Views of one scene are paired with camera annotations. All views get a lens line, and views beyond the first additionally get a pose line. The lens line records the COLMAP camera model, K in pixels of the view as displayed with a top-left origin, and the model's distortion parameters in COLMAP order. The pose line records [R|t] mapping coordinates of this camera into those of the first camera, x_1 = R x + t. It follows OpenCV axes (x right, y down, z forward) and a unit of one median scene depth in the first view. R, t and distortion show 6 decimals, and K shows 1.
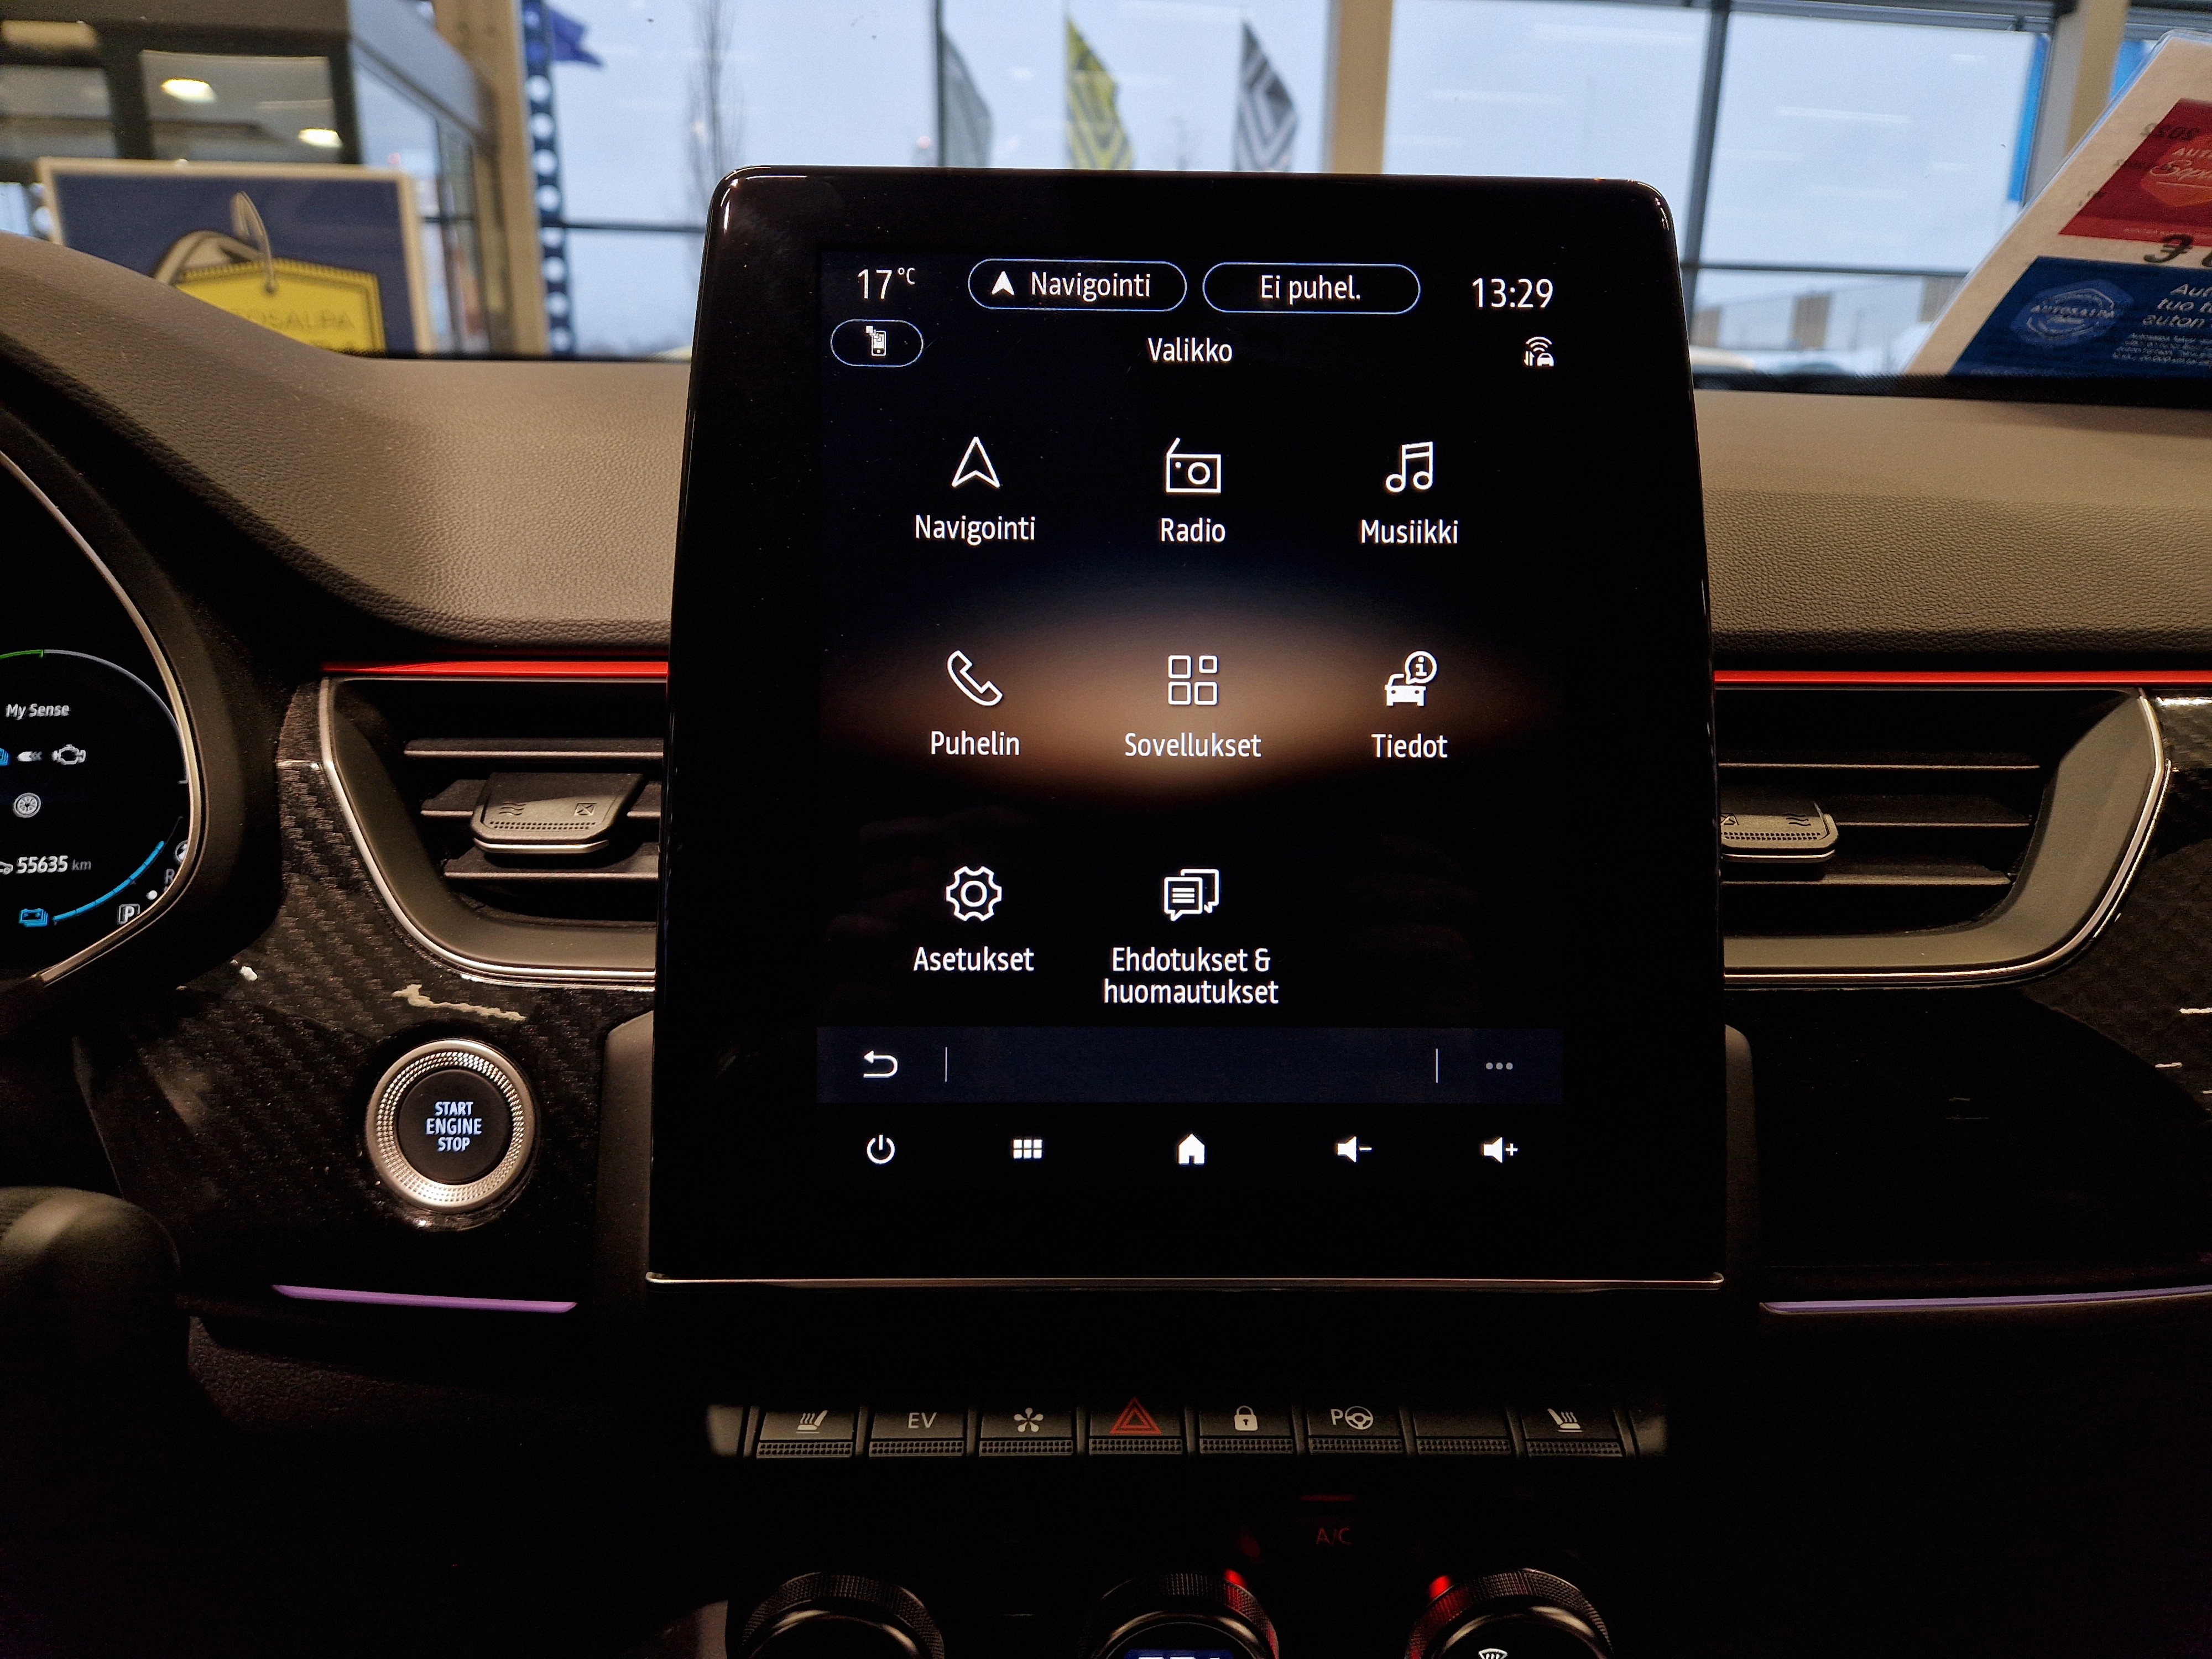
lens RADIAL K [[1519.7, 0, 1105.8], [0, 1519.7, 865.0], [0, 0, 1]] dist [0.050500, -0.053972]
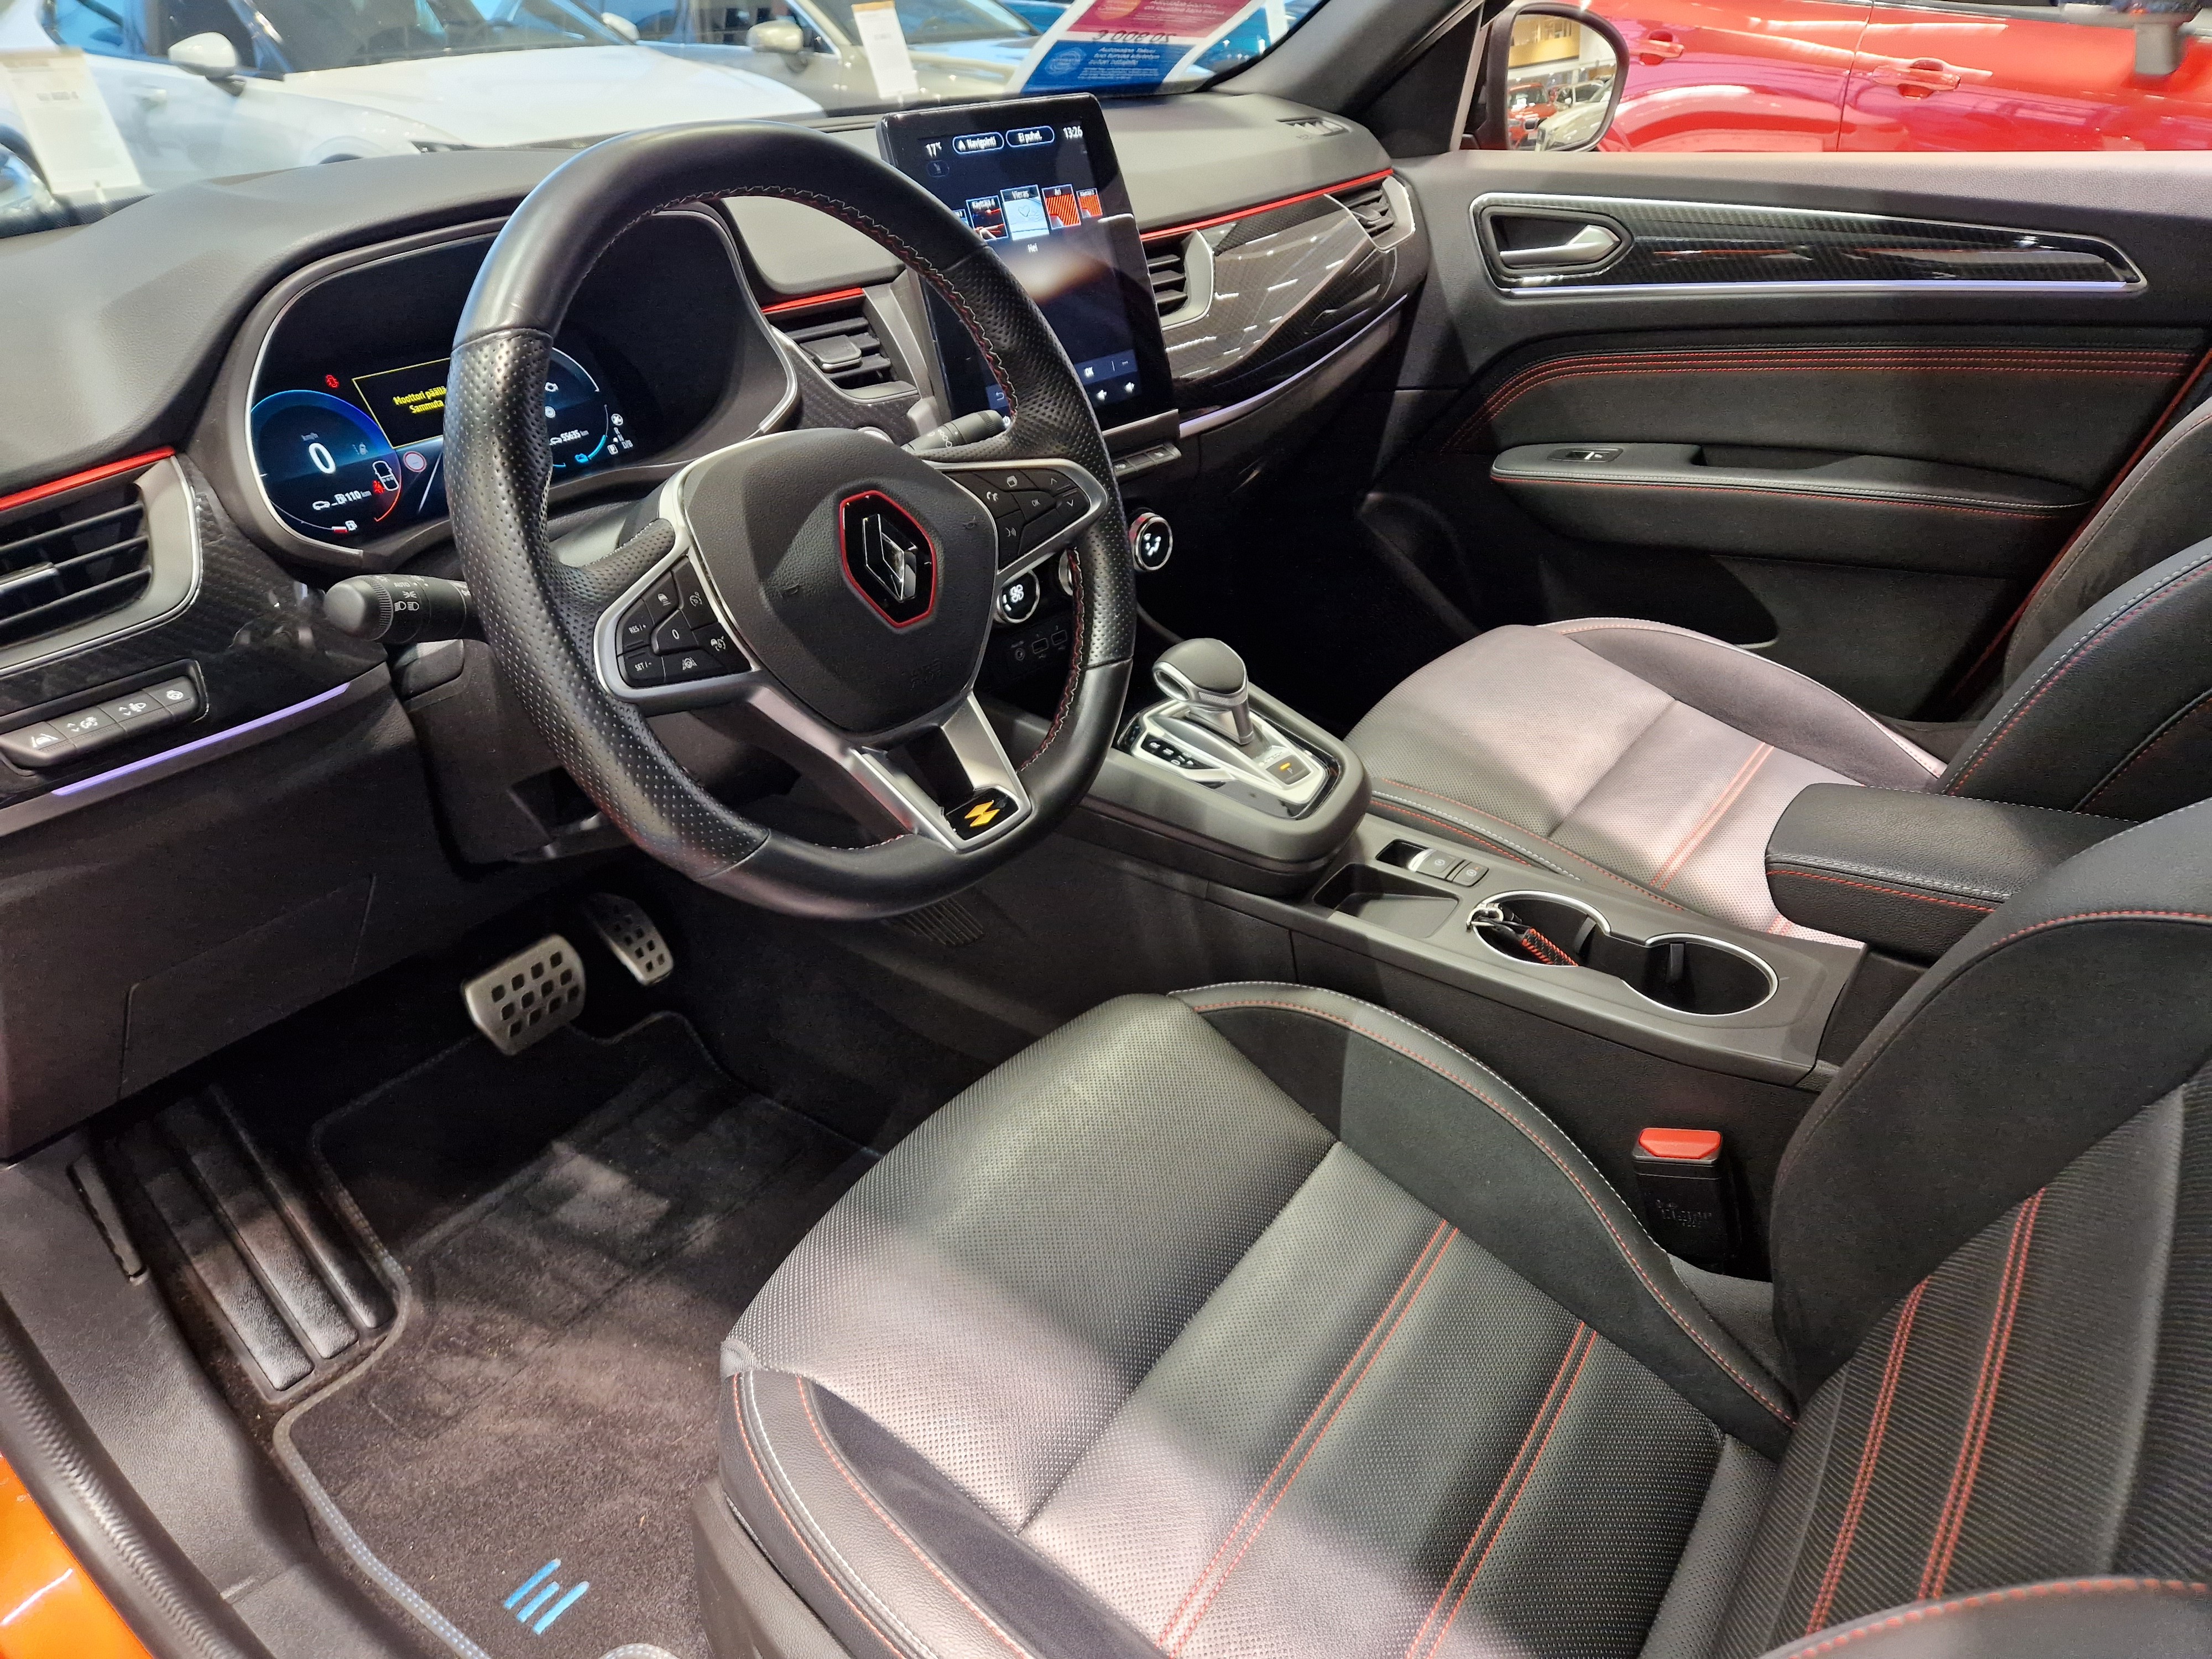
lens RADIAL K [[1455.5, 0, 1132.7], [0, 1455.5, 870.3], [0, 0, 1]] dist [0.057504, -0.061930]
pose [[0.704653, -0.395912, 0.588828, -2.086236], [0.230015, 0.912502, 0.338281, 0.053249], [-0.671236, -0.102931, 0.734063, -1.577833]]
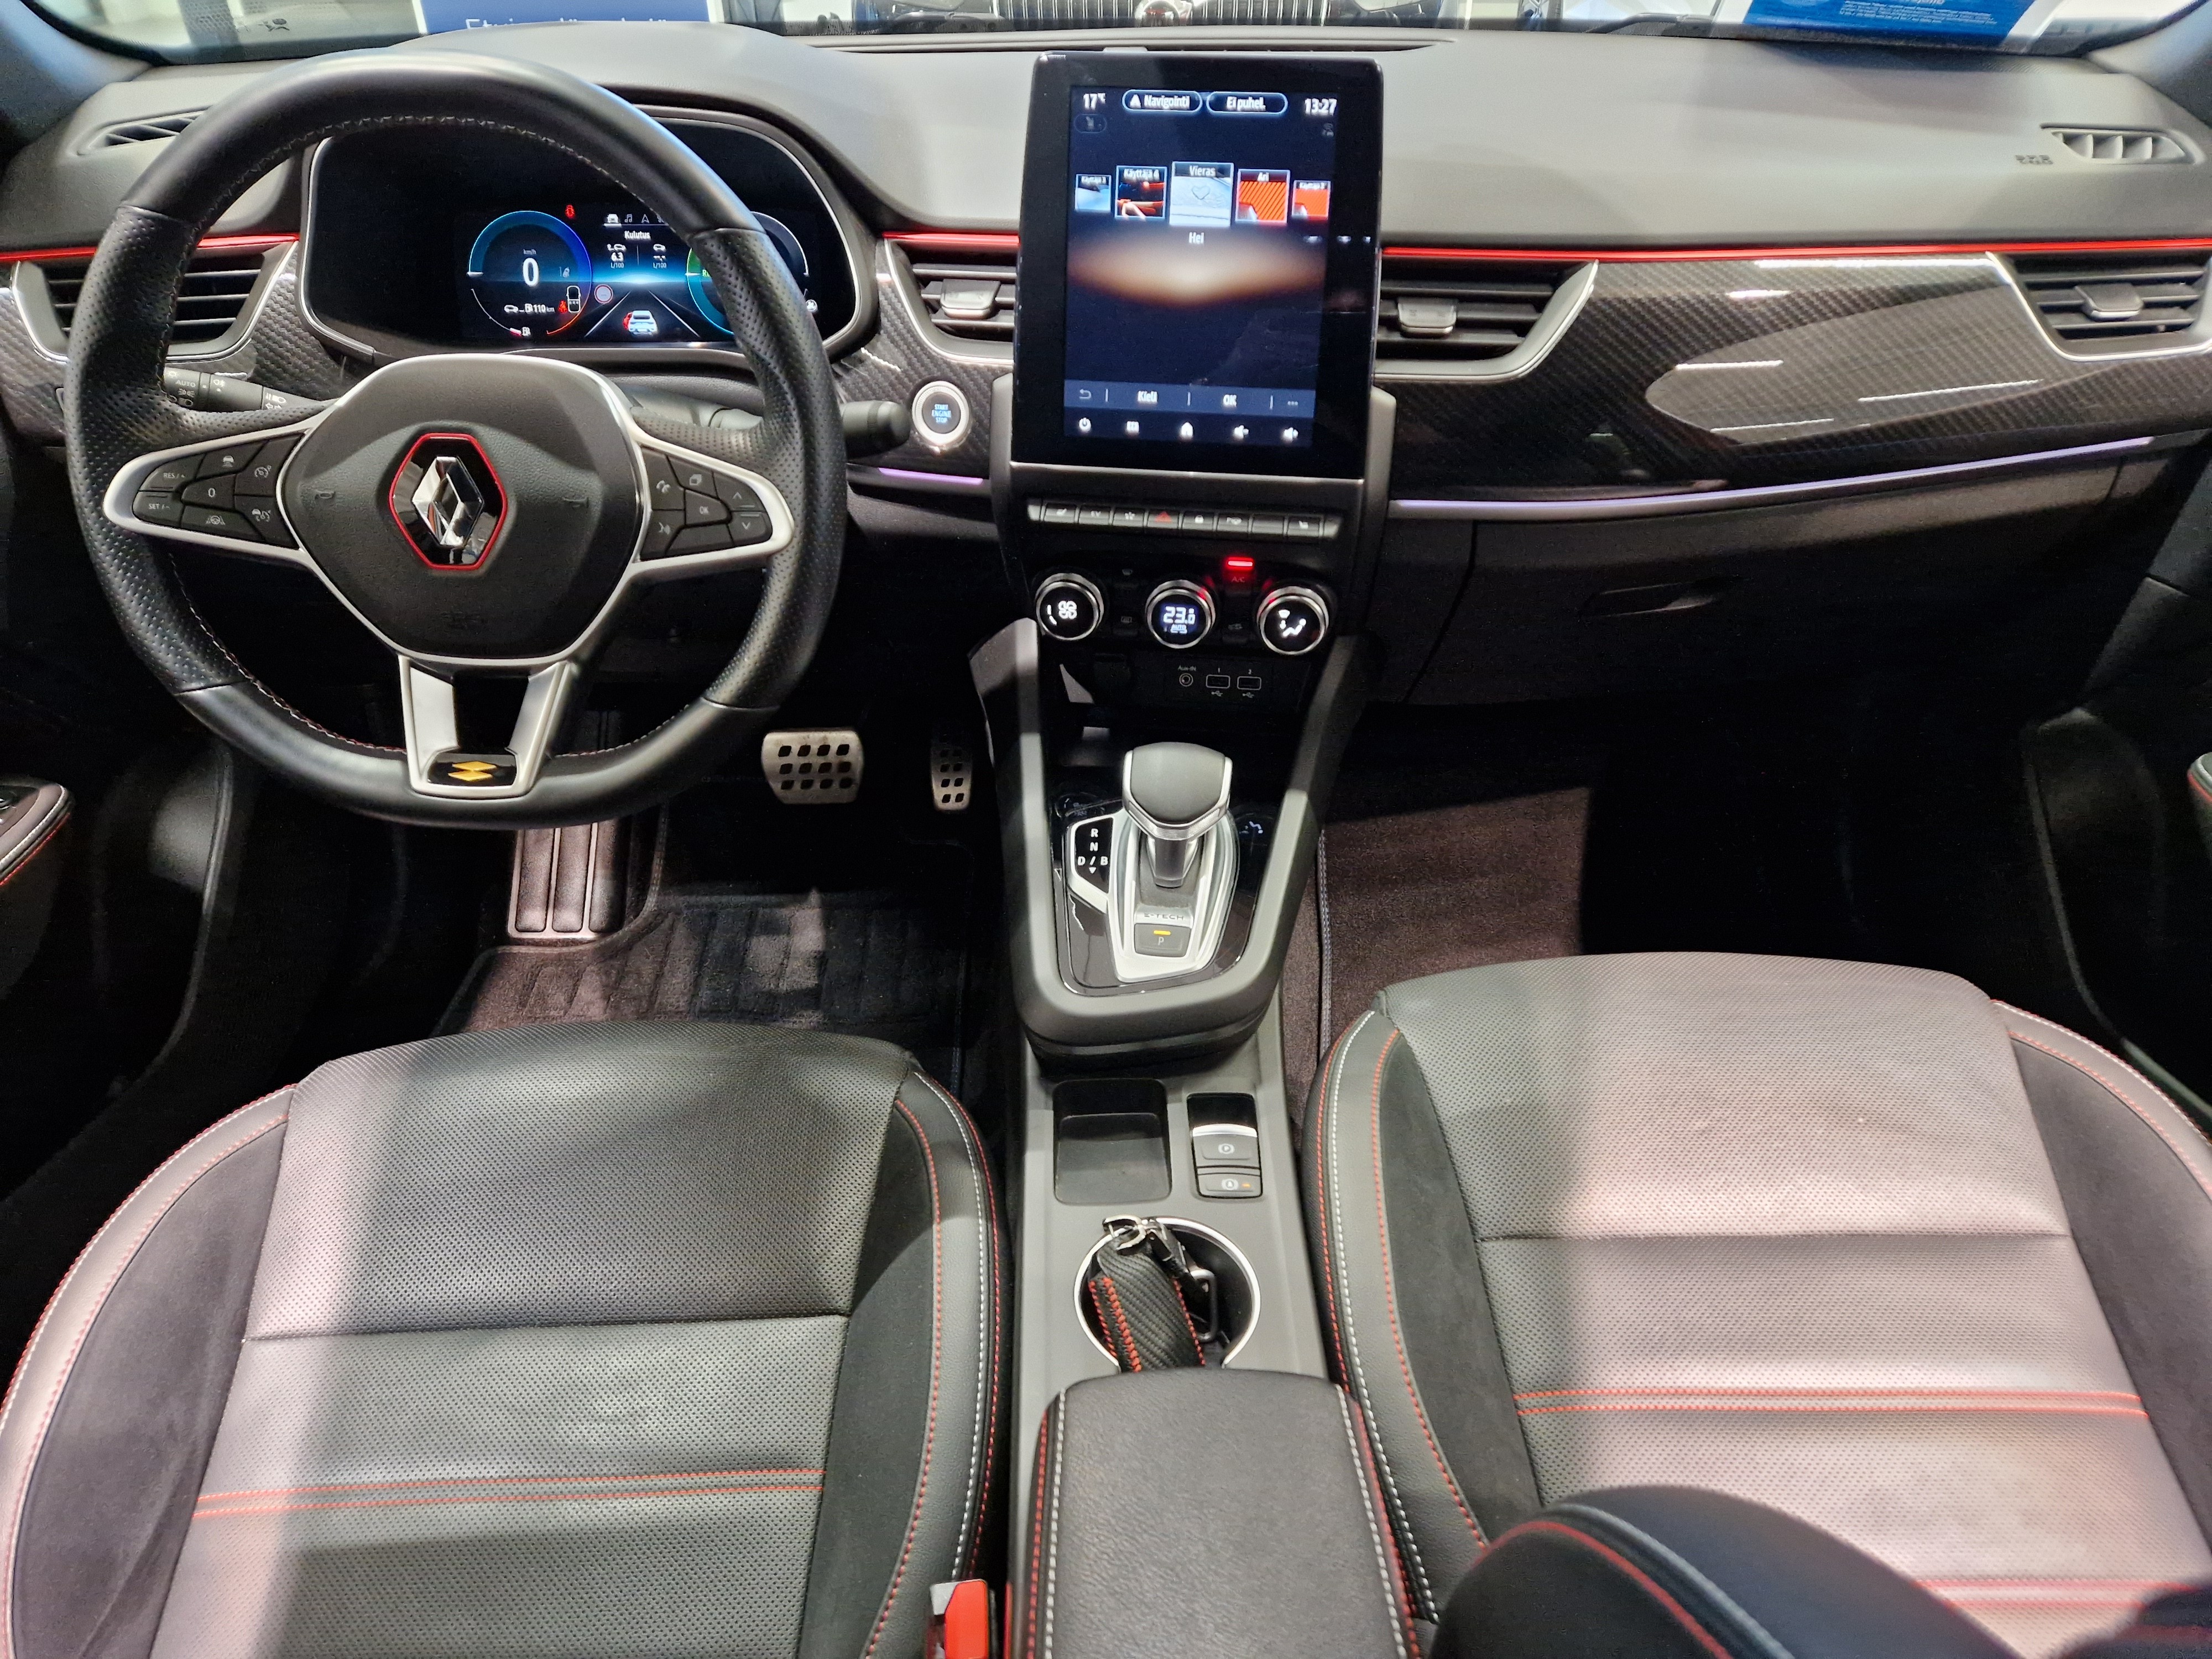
lens RADIAL K [[1455.6, 0, 1112.9], [0, 1455.6, 836.2], [0, 0, 1]] dist [0.080877, -0.072980]
pose [[0.989106, 0.076349, -0.125861, 0.304023], [-0.029945, 0.941465, 0.335778, -0.019676], [0.144130, -0.328351, 0.933495, -1.788496]]
